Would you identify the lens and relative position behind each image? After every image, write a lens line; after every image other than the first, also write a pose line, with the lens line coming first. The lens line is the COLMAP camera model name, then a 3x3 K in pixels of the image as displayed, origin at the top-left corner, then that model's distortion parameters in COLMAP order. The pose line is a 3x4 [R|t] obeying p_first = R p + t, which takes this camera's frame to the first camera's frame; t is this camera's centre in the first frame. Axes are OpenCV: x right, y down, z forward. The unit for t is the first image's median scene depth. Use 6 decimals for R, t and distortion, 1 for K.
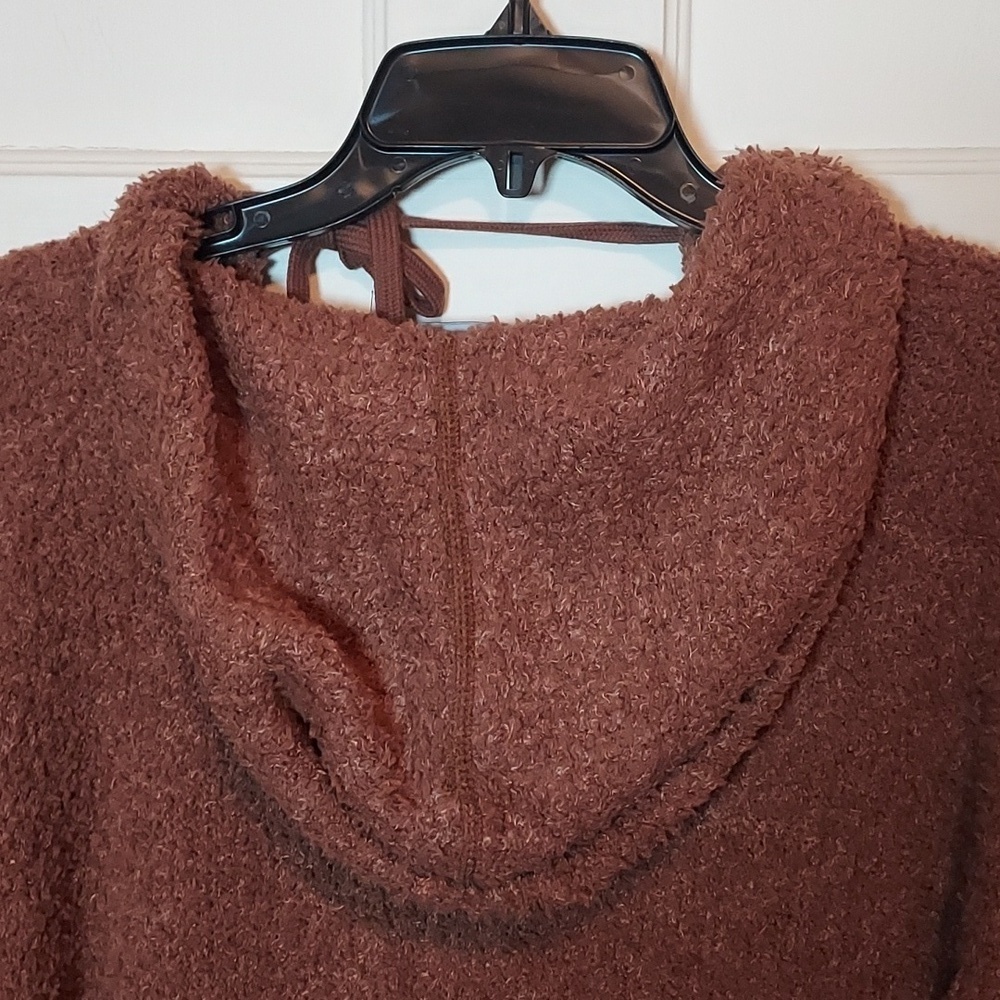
lens RADIAL K [[1659.6, 0, 479.2], [0, 1659.6, 502.1], [0, 0, 1]] dist [0.142921, -0.243542]
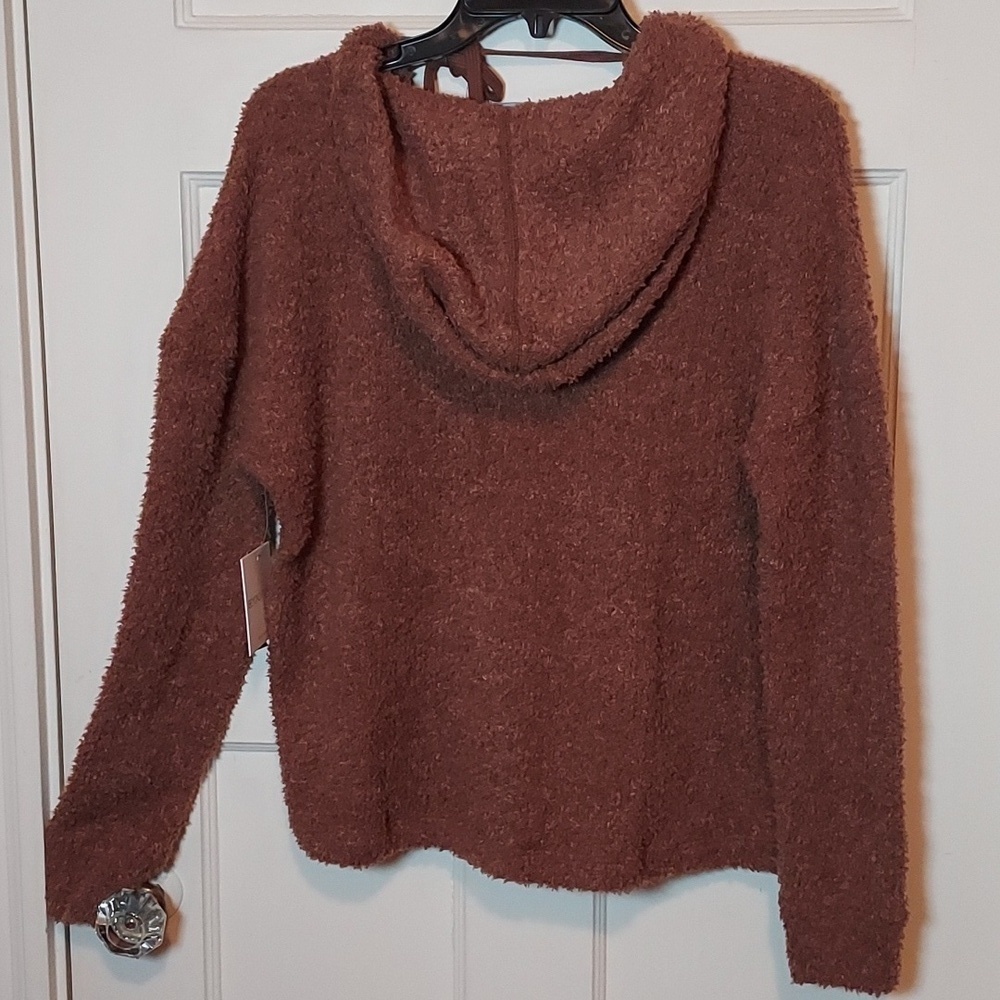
lens RADIAL K [[1659.6, 0, 479.2], [0, 1659.6, 502.1], [0, 0, 1]] dist [0.142921, -0.243542]
pose [[0.999702, -0.000863, -0.024411, -0.001383], [0.002731, 0.997061, 0.076564, 0.224710], [0.024273, -0.076608, 0.996766, -1.078494]]
